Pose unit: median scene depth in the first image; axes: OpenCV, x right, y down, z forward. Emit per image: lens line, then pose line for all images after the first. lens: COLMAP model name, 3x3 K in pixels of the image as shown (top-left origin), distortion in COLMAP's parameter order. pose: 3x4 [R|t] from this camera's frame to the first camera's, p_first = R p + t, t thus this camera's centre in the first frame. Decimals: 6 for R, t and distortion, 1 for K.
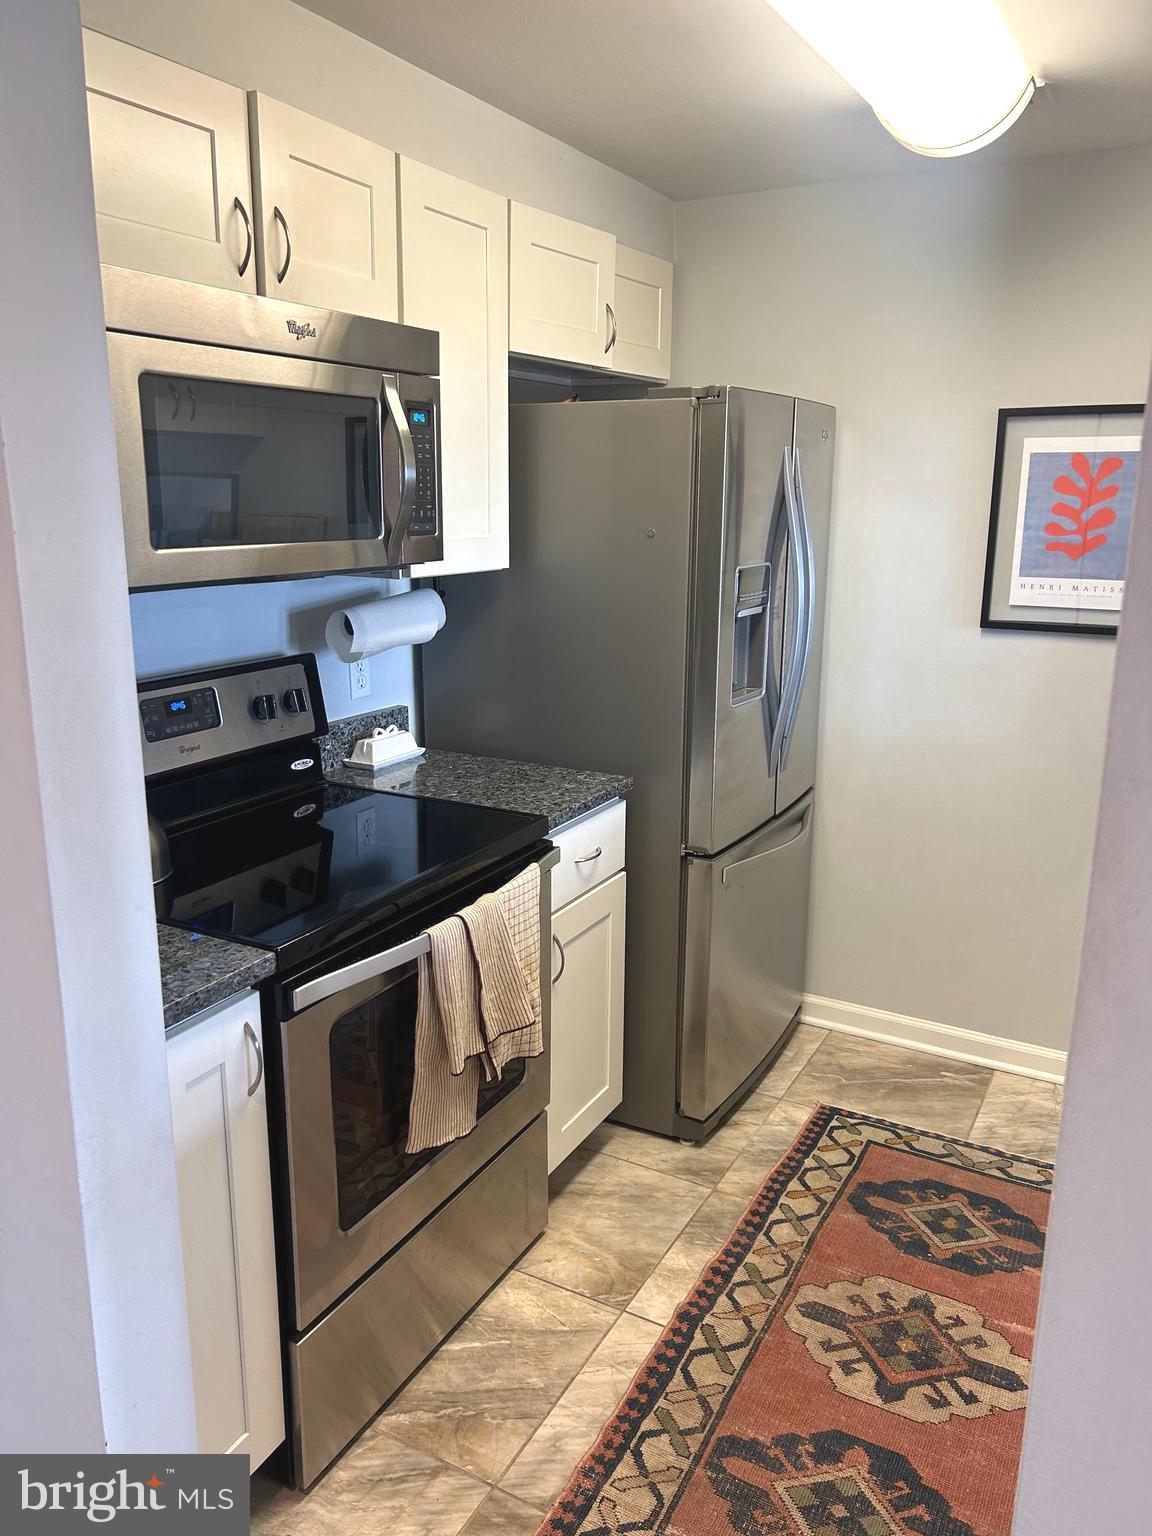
lens RADIAL K [[1161.2, 0, 576.0], [0, 1161.2, 768.0], [0, 0, 1]] dist [0.034070, -0.026899]
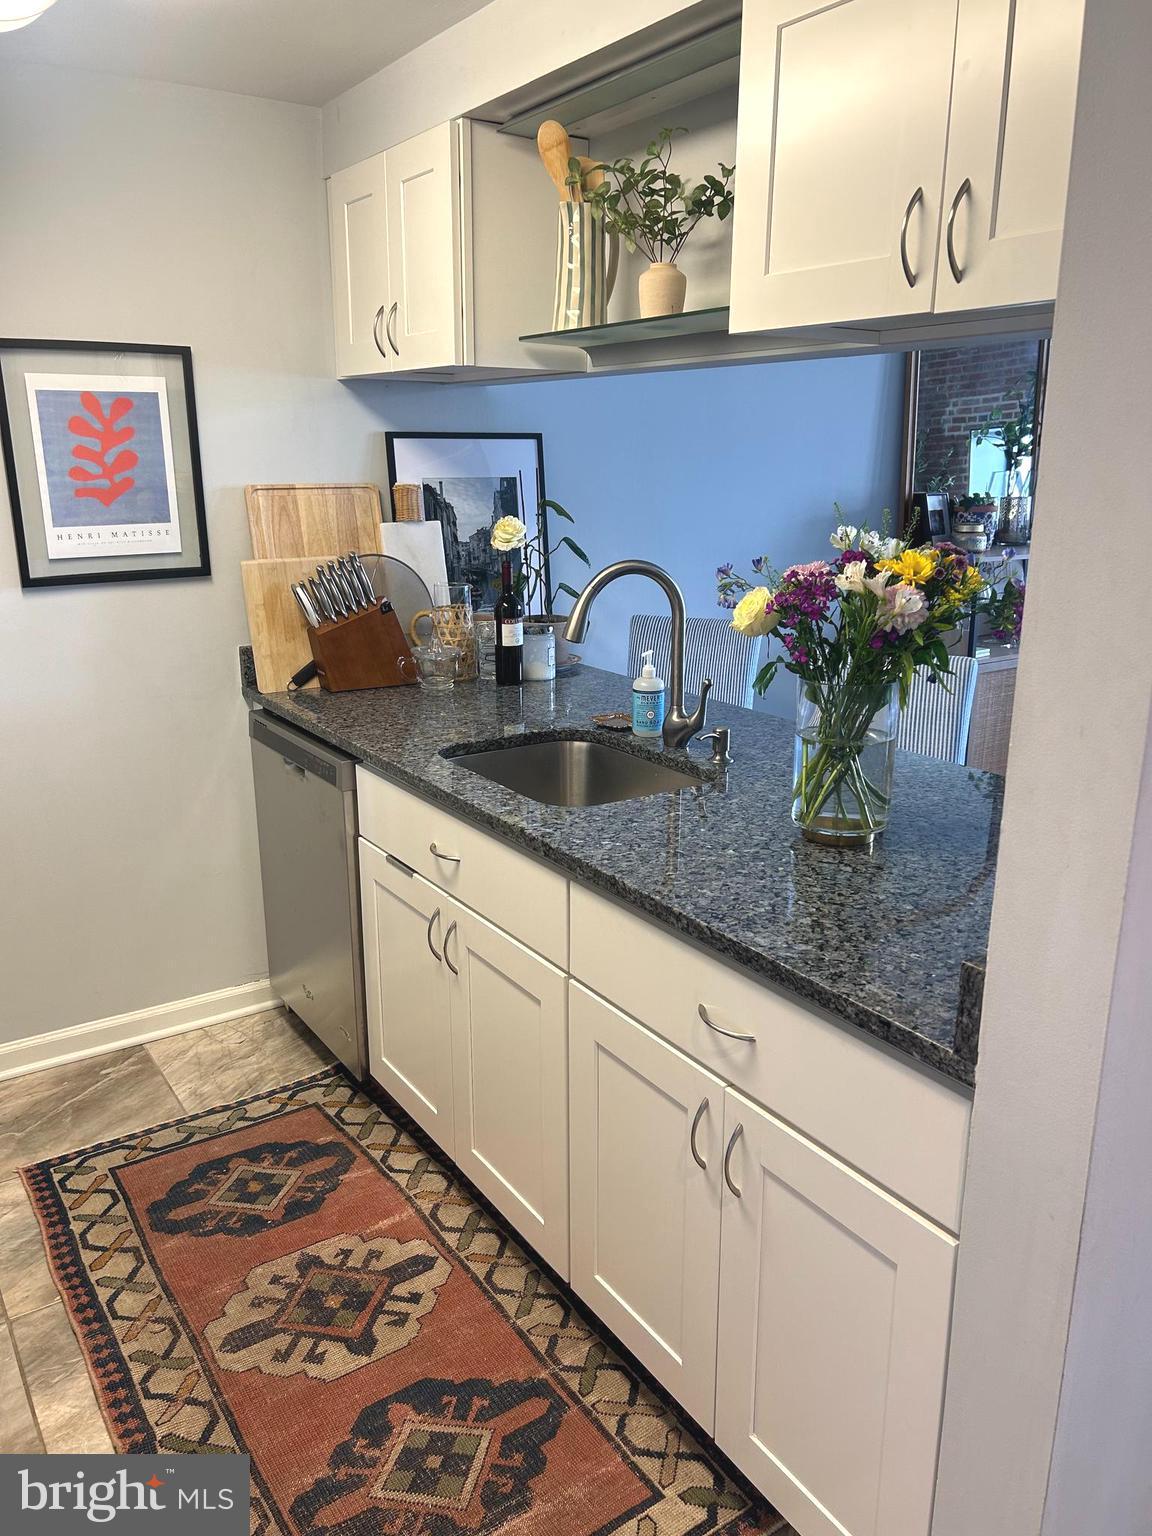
lens RADIAL K [[1161.2, 0, 576.0], [0, 1161.2, 768.0], [0, 0, 1]] dist [0.034070, -0.026899]
pose [[0.463683, -0.246267, 0.851088, -0.309474], [0.218459, 0.962715, 0.159548, -0.045886], [-0.858646, 0.111948, 0.500194, 0.249029]]
